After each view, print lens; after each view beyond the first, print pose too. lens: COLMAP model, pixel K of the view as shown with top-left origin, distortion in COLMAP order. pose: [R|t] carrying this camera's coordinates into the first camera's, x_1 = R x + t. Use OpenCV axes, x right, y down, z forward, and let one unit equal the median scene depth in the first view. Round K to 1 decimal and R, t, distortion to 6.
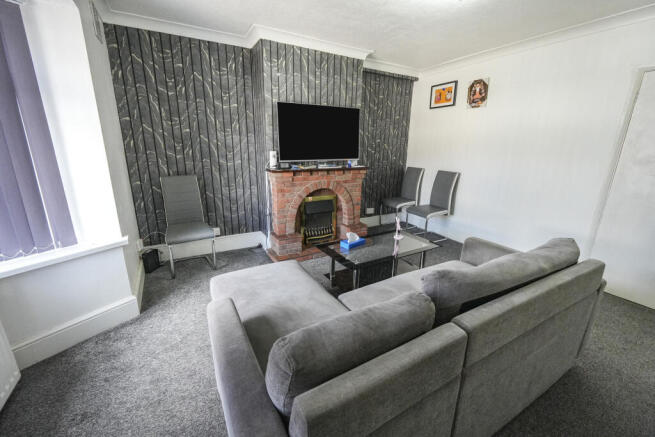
lens RADIAL K [[273.9, 0, 327.8], [0, 273.9, 219.3], [0, 0, 1]] dist [-0.004762, -0.000541]
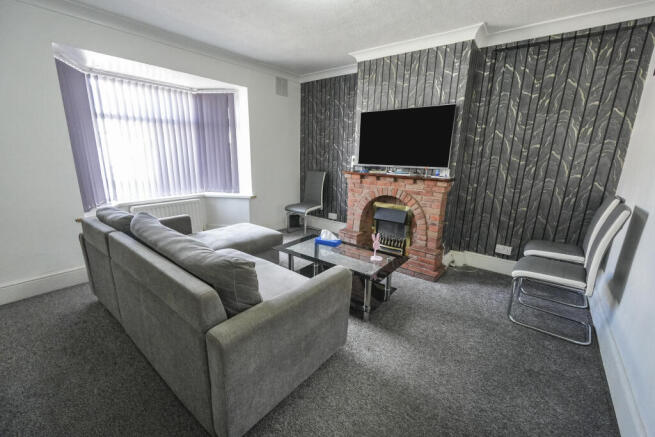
lens RADIAL K [[273.9, 0, 327.1], [0, 273.9, 219.4], [0, 0, 1]] dist [-0.004762, -0.000541]
pose [[0.367153, 0.213888, -0.905235, 0.796681], [-0.267305, 0.956413, 0.117565, -0.089859], [0.890925, 0.198809, 0.408324, 0.444585]]
